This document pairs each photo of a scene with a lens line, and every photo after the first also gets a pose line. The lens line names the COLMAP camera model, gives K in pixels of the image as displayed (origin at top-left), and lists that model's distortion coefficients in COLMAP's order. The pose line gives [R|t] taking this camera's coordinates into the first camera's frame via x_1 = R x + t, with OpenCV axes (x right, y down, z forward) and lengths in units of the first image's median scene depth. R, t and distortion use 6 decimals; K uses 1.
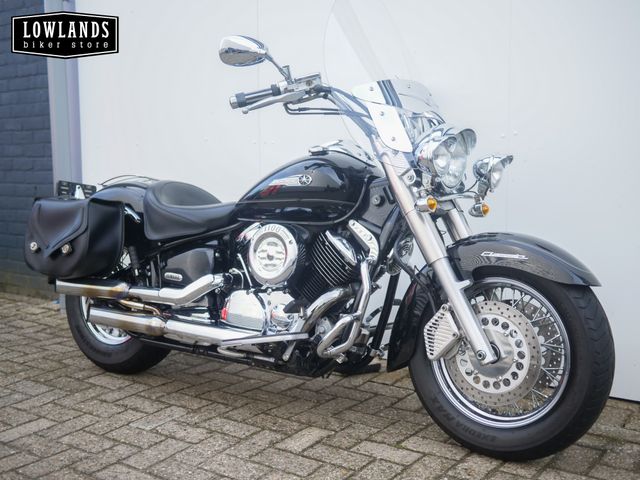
lens RADIAL K [[741.1, 0, 319.6], [0, 741.1, 243.1], [0, 0, 1]] dist [-0.007532, 0.000000]
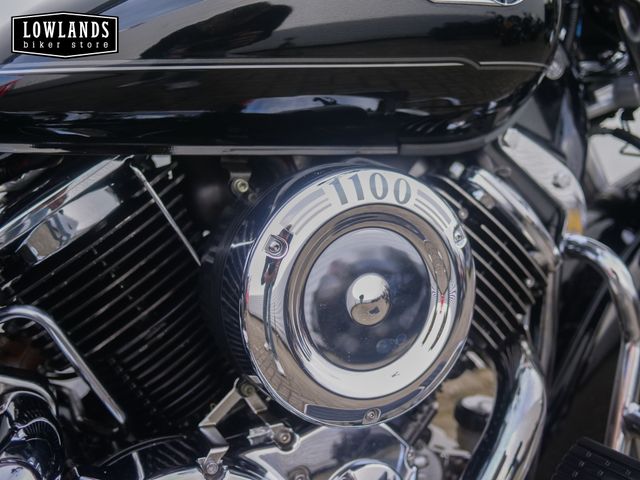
lens RADIAL K [[741.1, 0, 319.6], [0, 741.1, 237.8], [0, 0, 1]] dist [-0.007532, 0.000000]
pose [[0.515514, -0.191239, 0.835268, -0.269242], [0.027750, 0.977992, 0.206789, -0.052478], [-0.856431, -0.083424, 0.509476, 0.890618]]
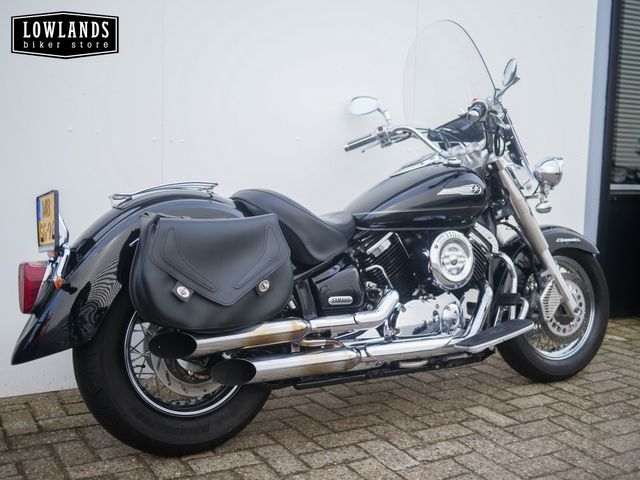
lens RADIAL K [[741.1, 0, 321.9], [0, 741.1, 240.0], [0, 0, 1]] dist [-0.007532, 0.000000]
pose [[0.409966, -0.074406, 0.909061, -1.106238], [0.073068, 0.996143, 0.048581, -0.077469], [-0.909169, 0.046507, 0.413822, 0.726581]]
